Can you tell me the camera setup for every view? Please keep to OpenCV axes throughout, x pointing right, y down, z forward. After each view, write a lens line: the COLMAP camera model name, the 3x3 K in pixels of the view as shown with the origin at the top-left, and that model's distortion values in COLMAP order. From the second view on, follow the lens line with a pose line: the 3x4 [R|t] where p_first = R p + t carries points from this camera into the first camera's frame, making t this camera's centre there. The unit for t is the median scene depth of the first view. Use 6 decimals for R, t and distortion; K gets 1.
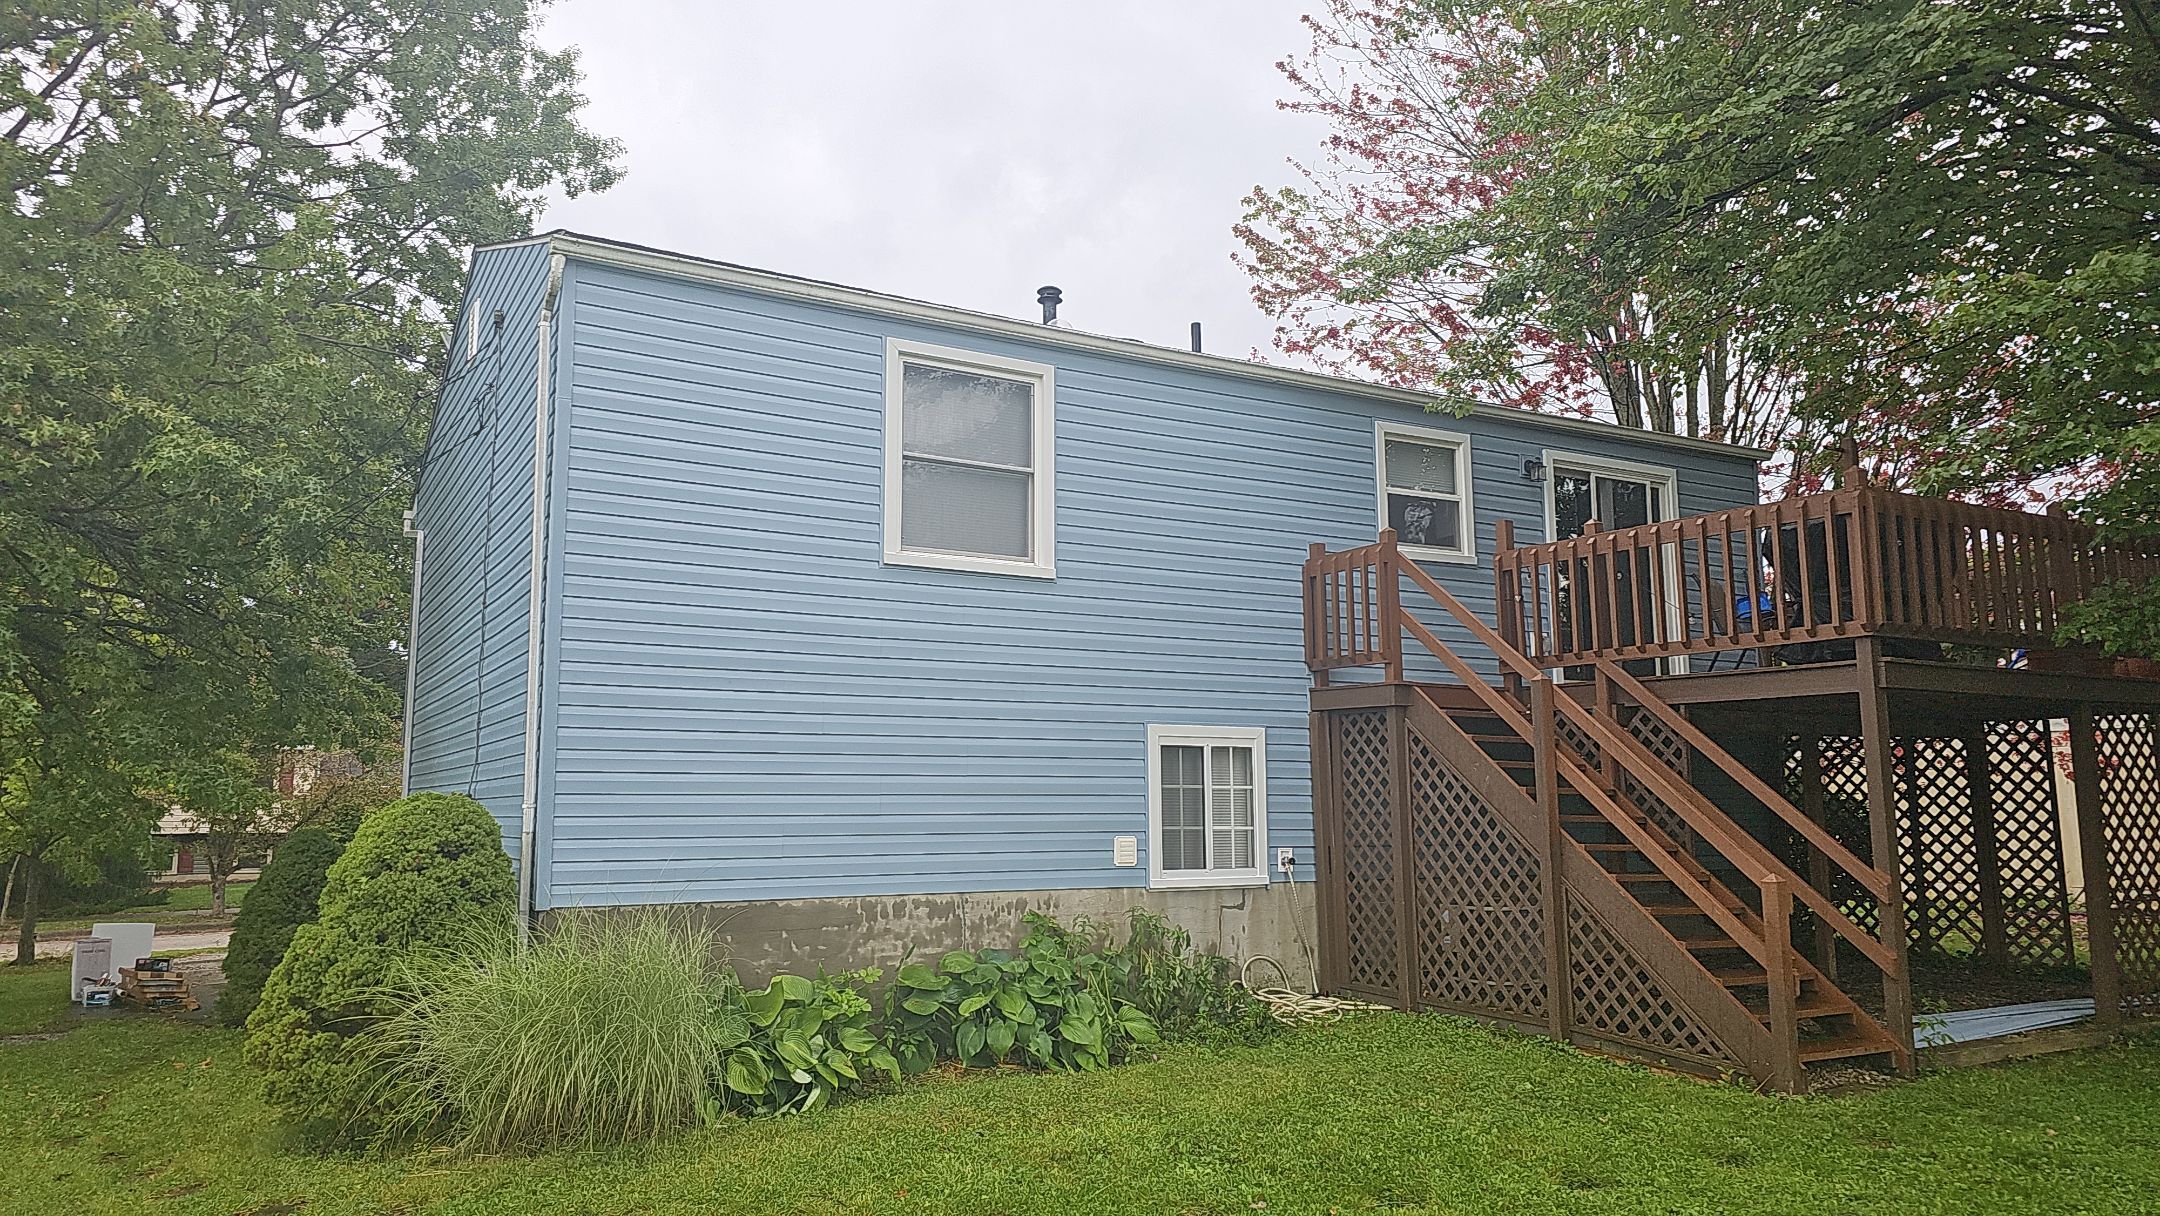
lens RADIAL K [[1419.3, 0, 1064.1], [0, 1419.3, 612.1], [0, 0, 1]] dist [0.070545, -0.064892]
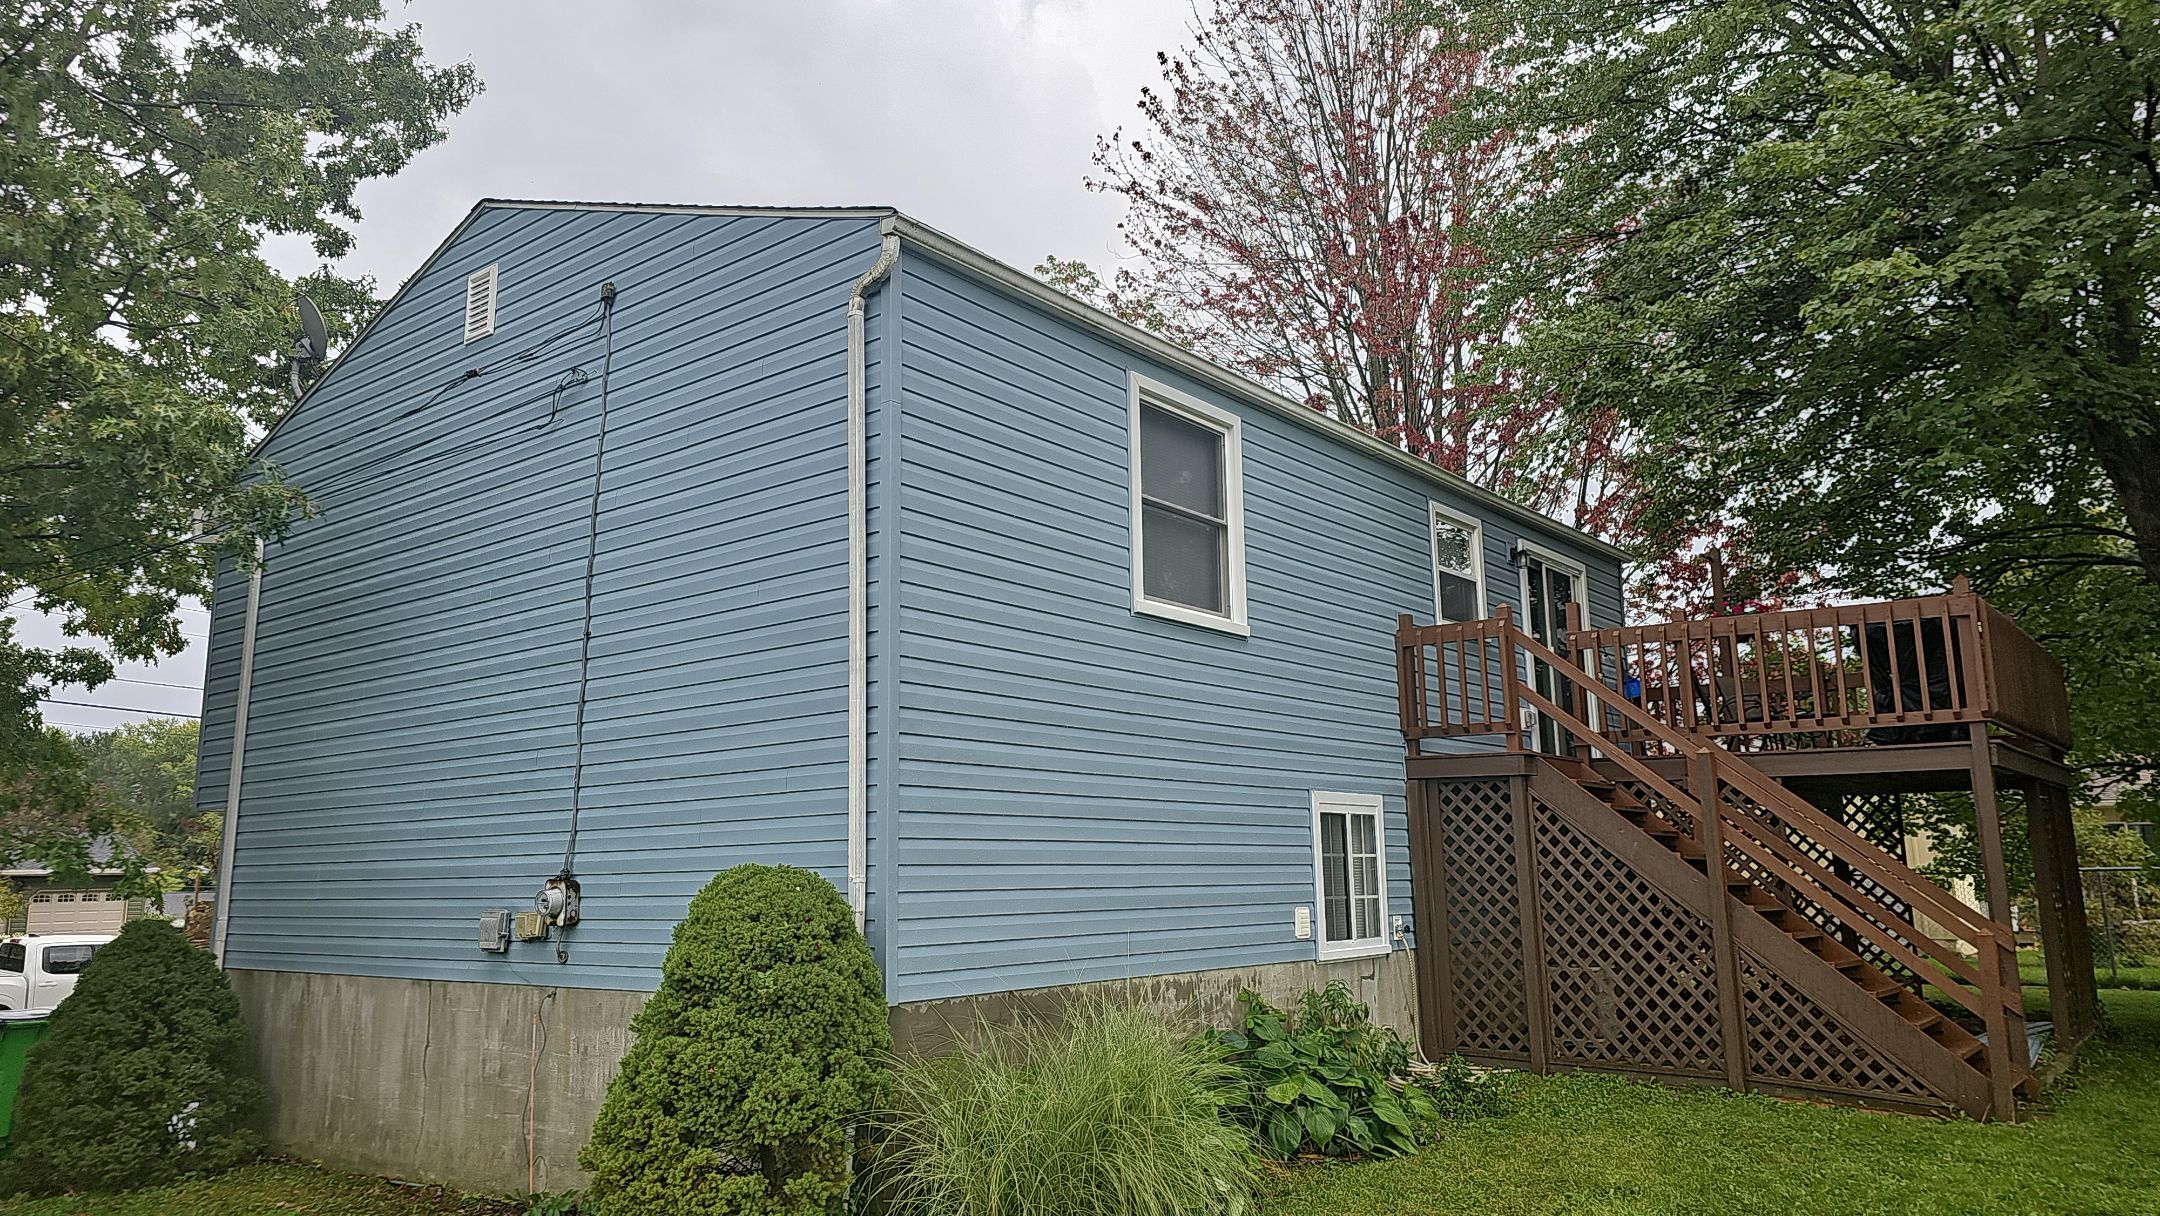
lens RADIAL K [[1442.9, 0, 1080.0], [0, 1442.9, 608.0], [0, 0, 1]] dist [0.070402, -0.037237]
pose [[0.927385, 0.053846, 0.370212, -0.475258], [-0.034488, 0.997679, -0.058716, 0.017884], [-0.372515, 0.041684, 0.927090, 0.133532]]
